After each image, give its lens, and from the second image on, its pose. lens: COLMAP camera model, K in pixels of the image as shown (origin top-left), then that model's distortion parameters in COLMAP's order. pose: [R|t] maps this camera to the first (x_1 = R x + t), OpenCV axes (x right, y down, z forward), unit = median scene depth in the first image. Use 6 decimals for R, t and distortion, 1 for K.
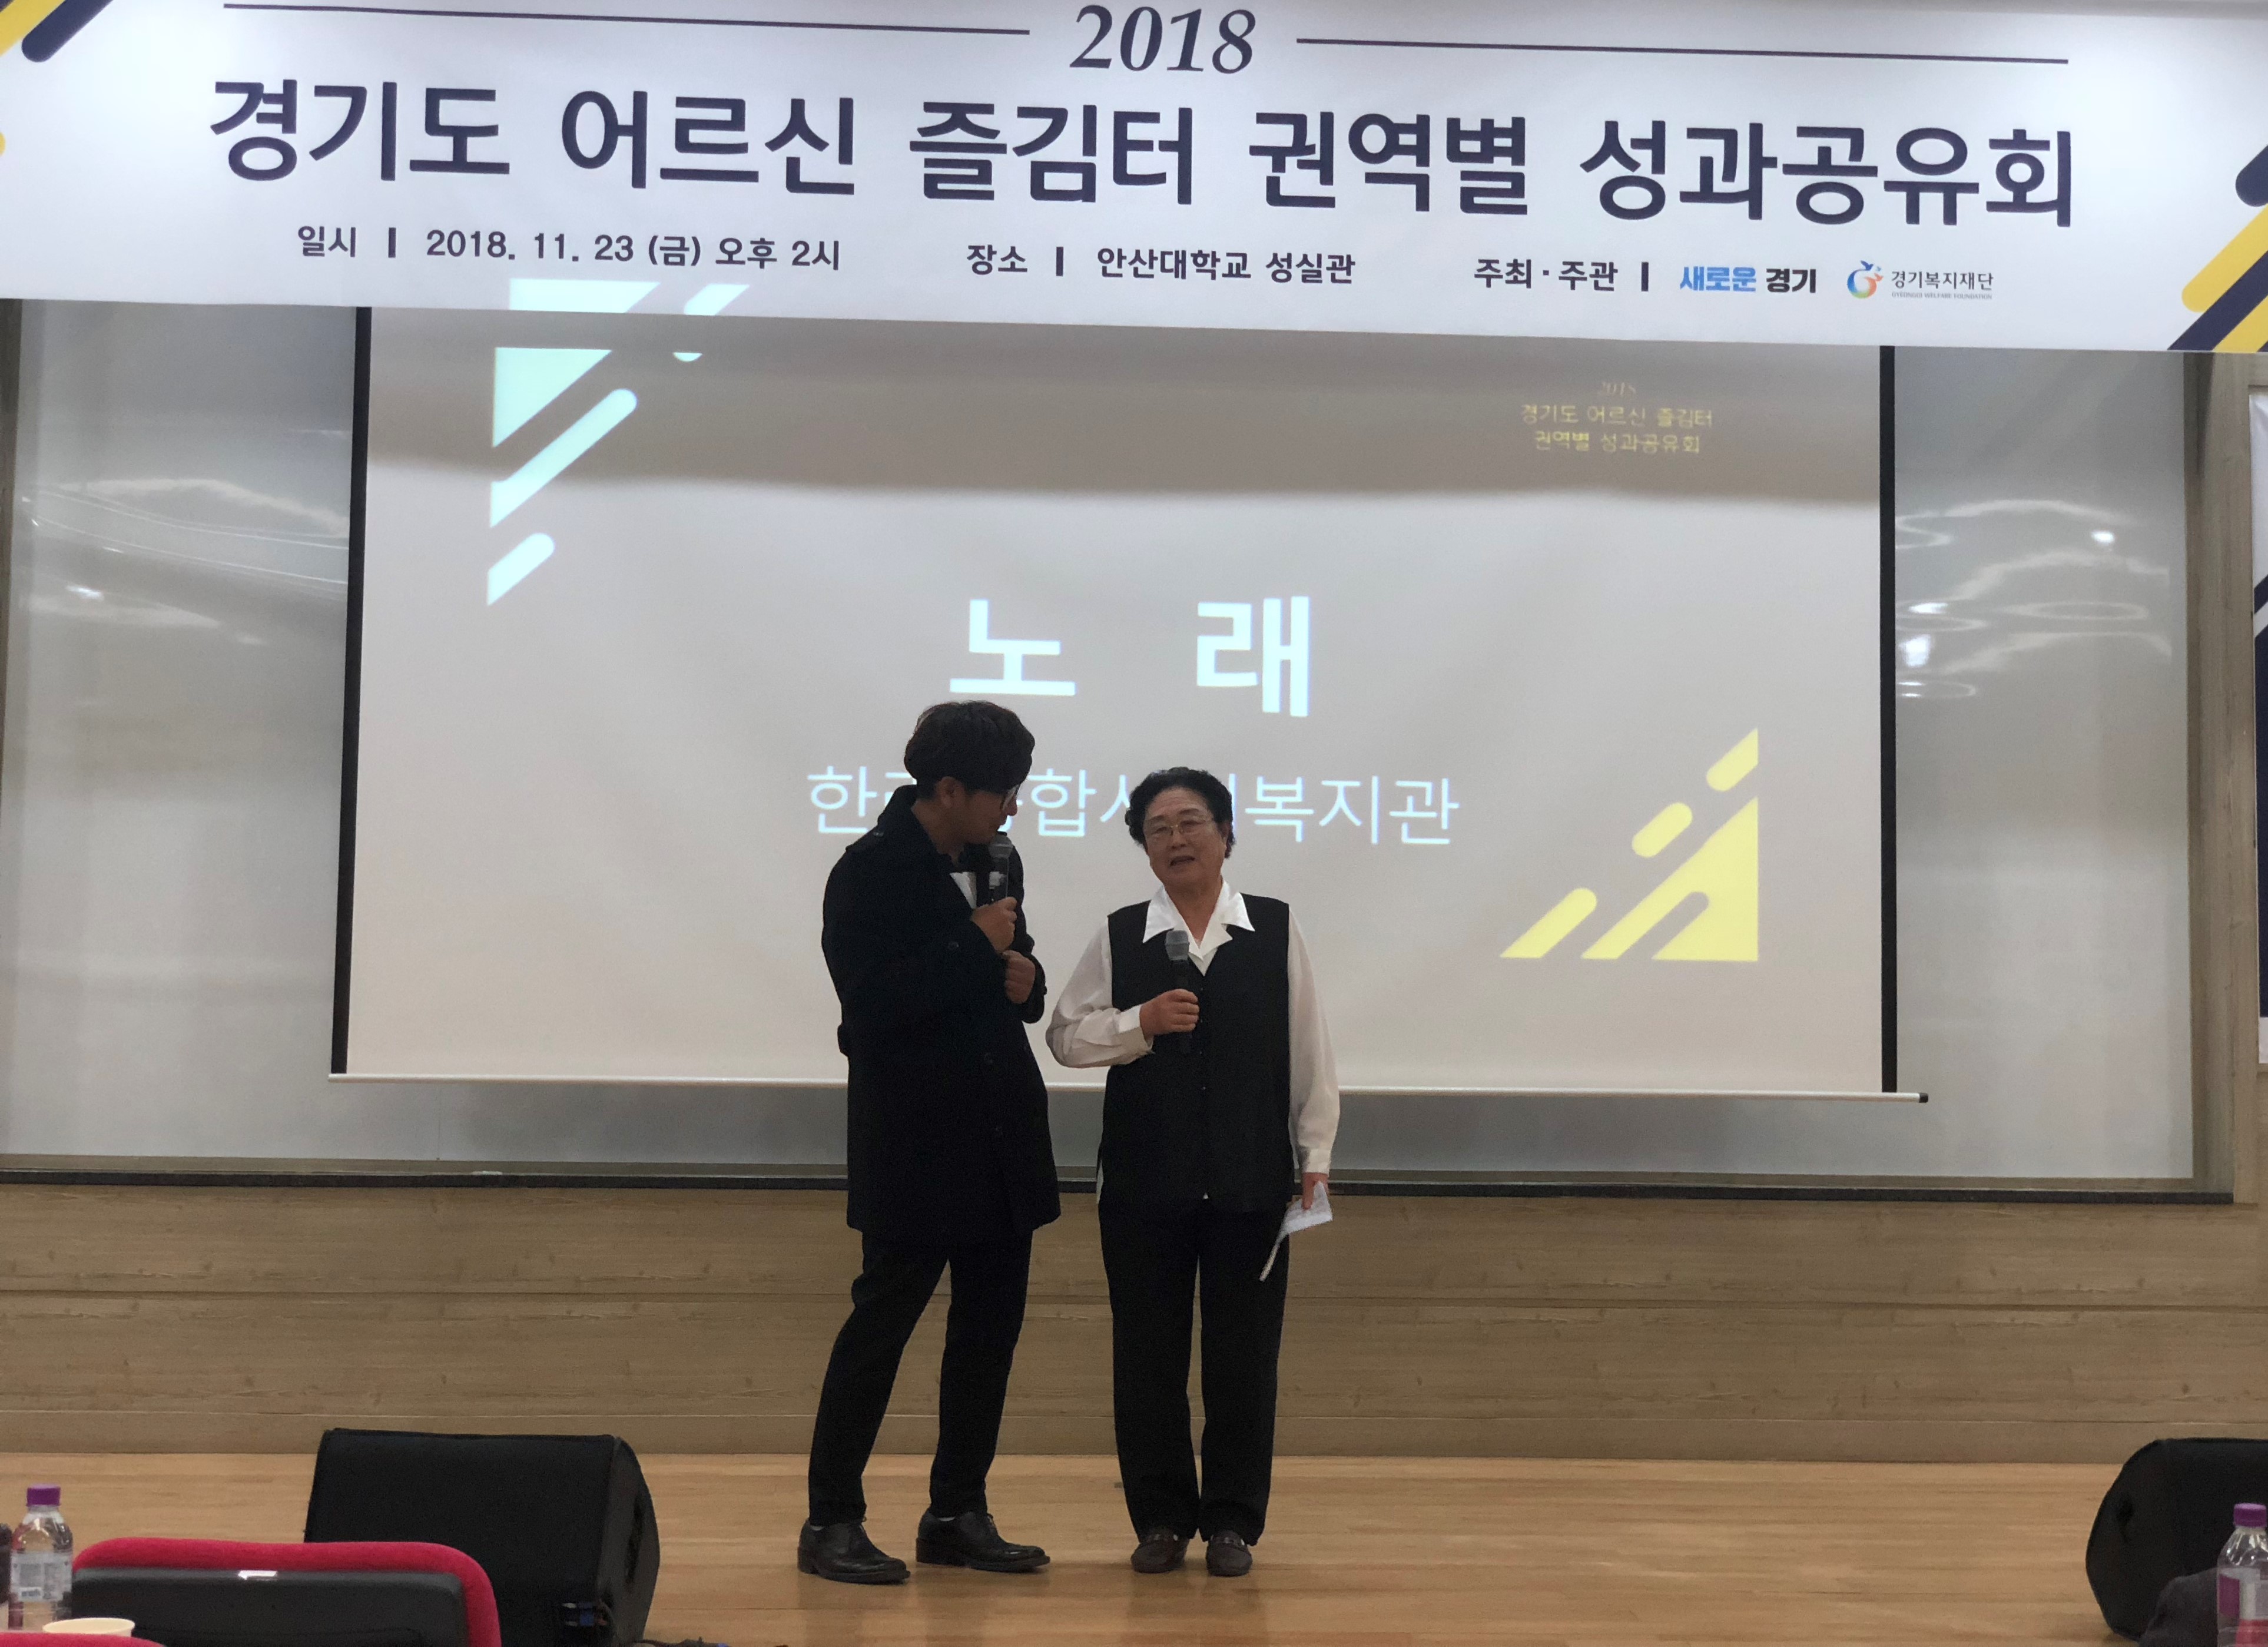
lens RADIAL K [[3623.4, 0, 1132.2], [0, 3623.4, 819.9], [0, 0, 1]] dist [0.034749, 0.000000]
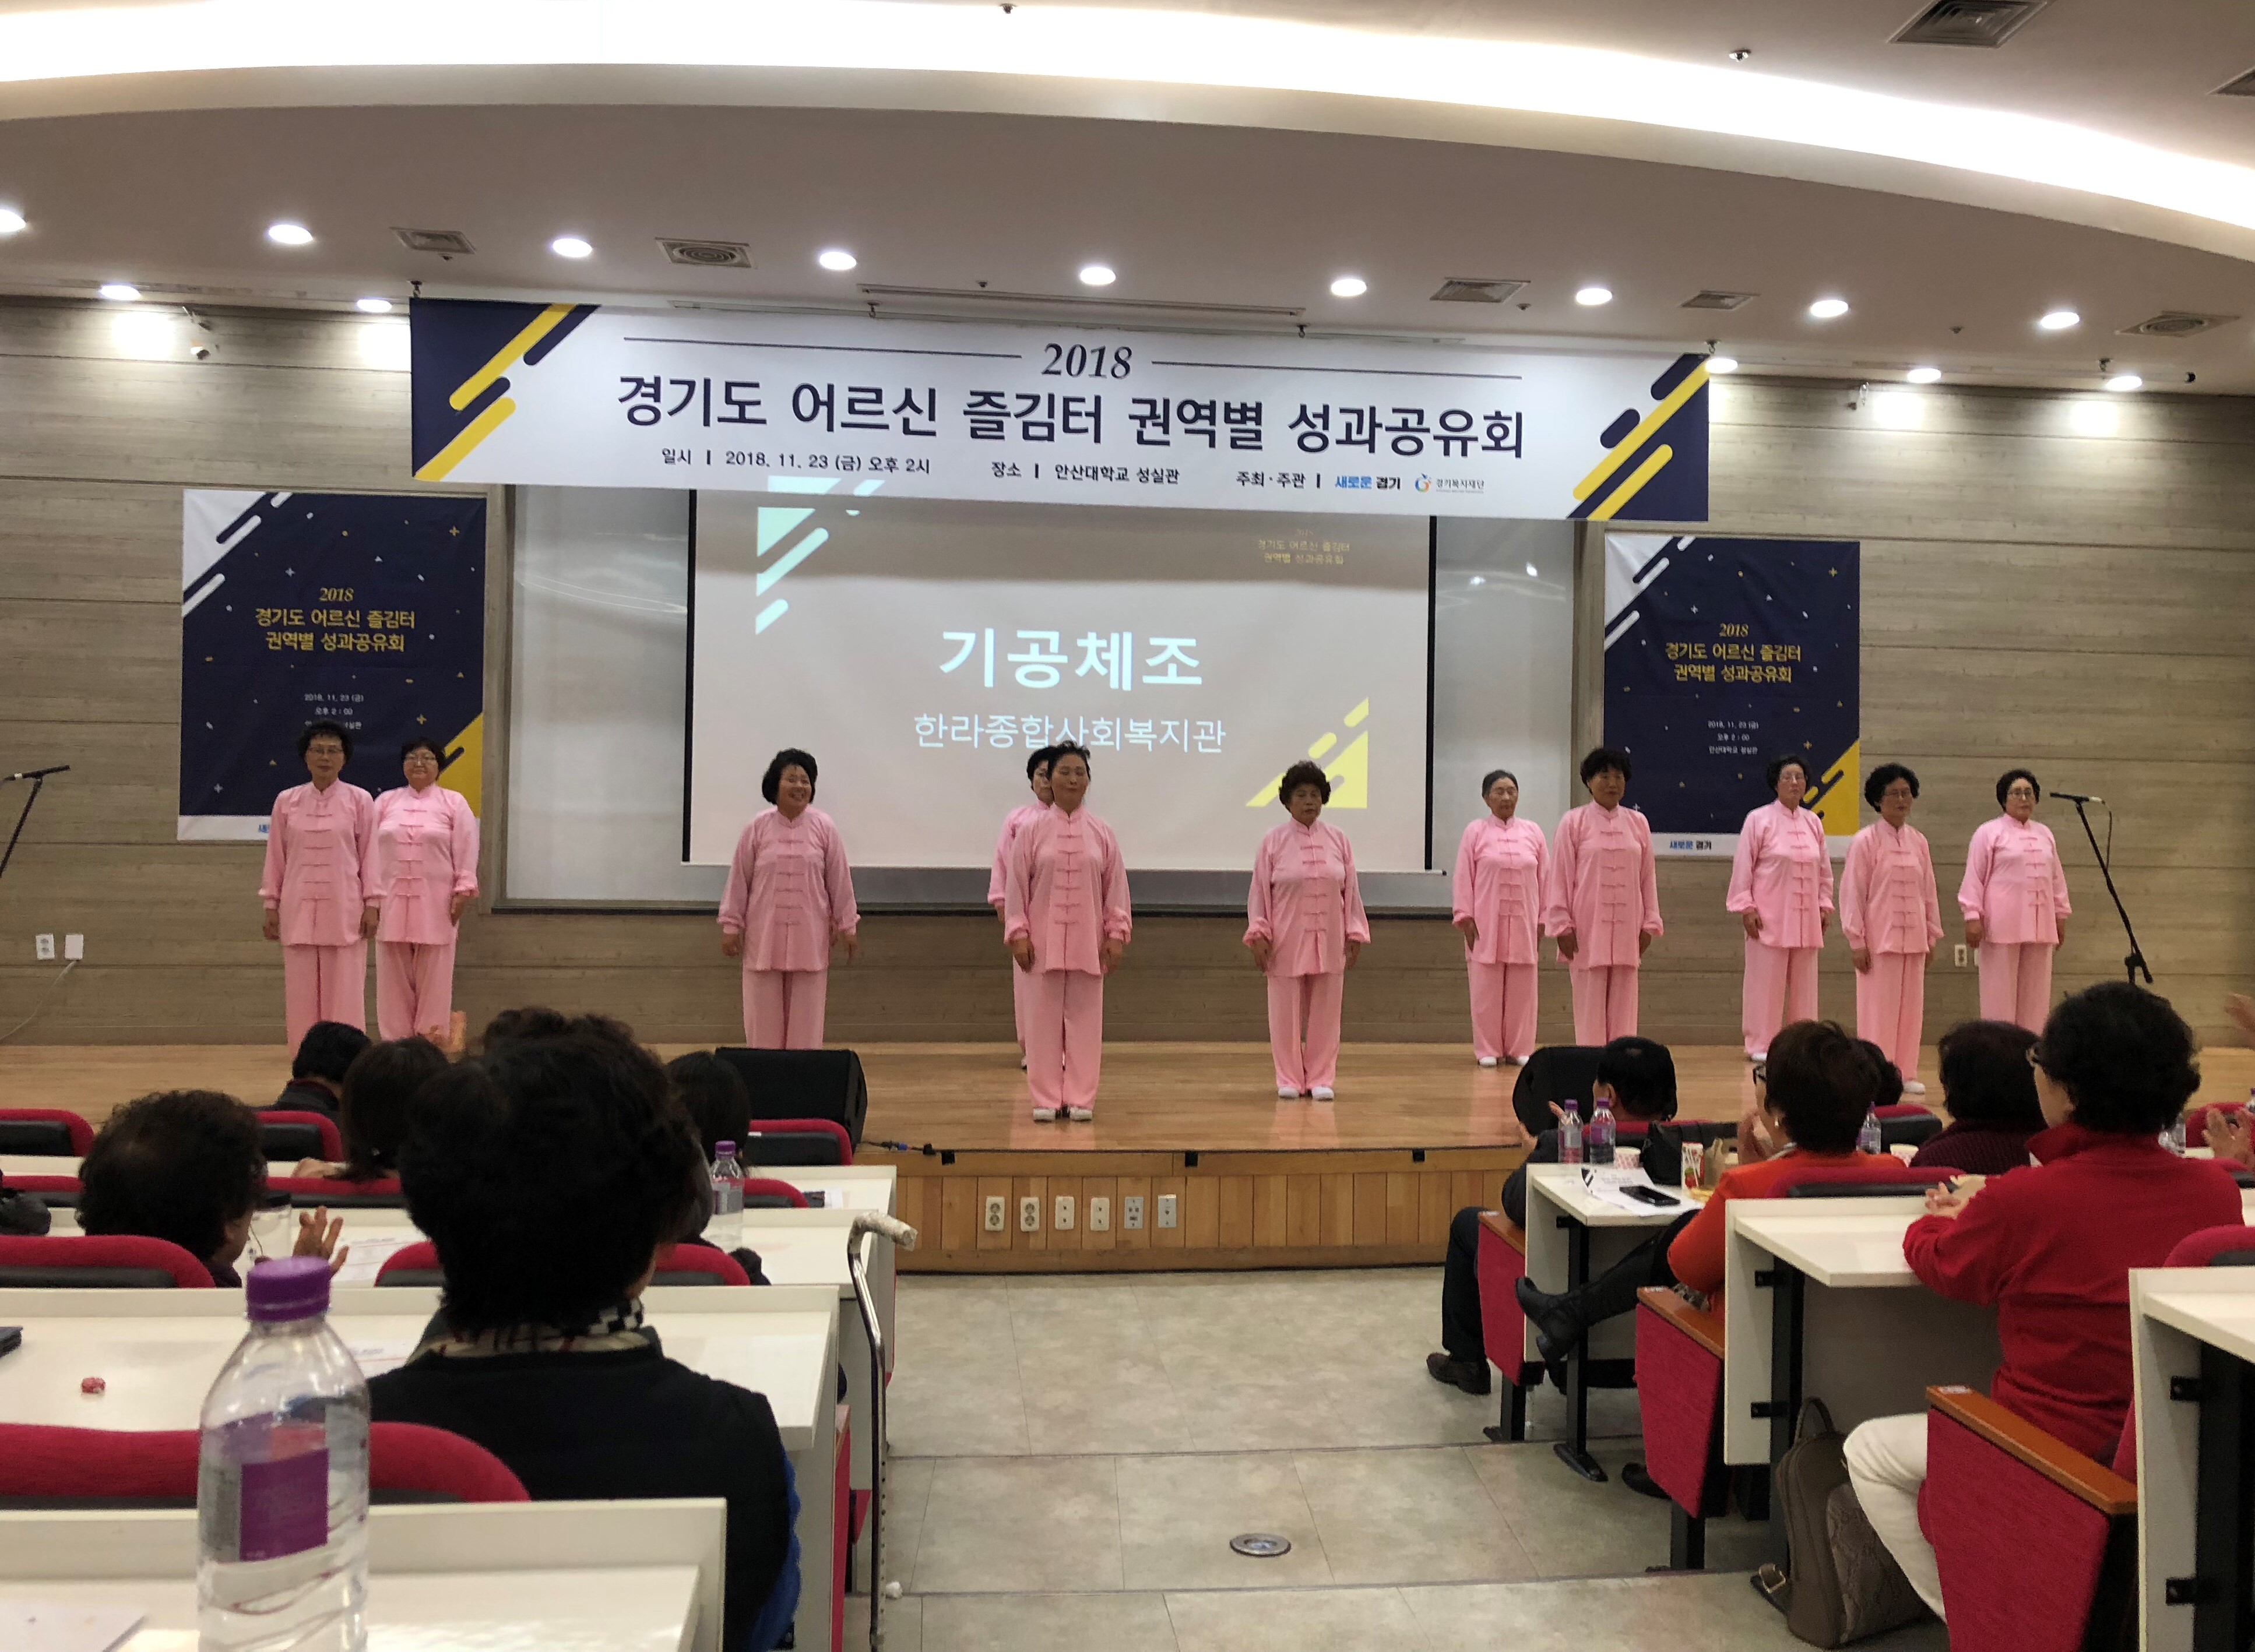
lens RADIAL K [[1927.0, 0, 1133.1], [0, 1927.0, 813.5], [0, 0, 1]] dist [0.043904, -0.041216]
pose [[0.998426, 0.002048, 0.056056, -0.026045], [-0.006120, 0.997345, 0.072560, -0.039373], [-0.055758, -0.072788, 0.995788, -0.107469]]
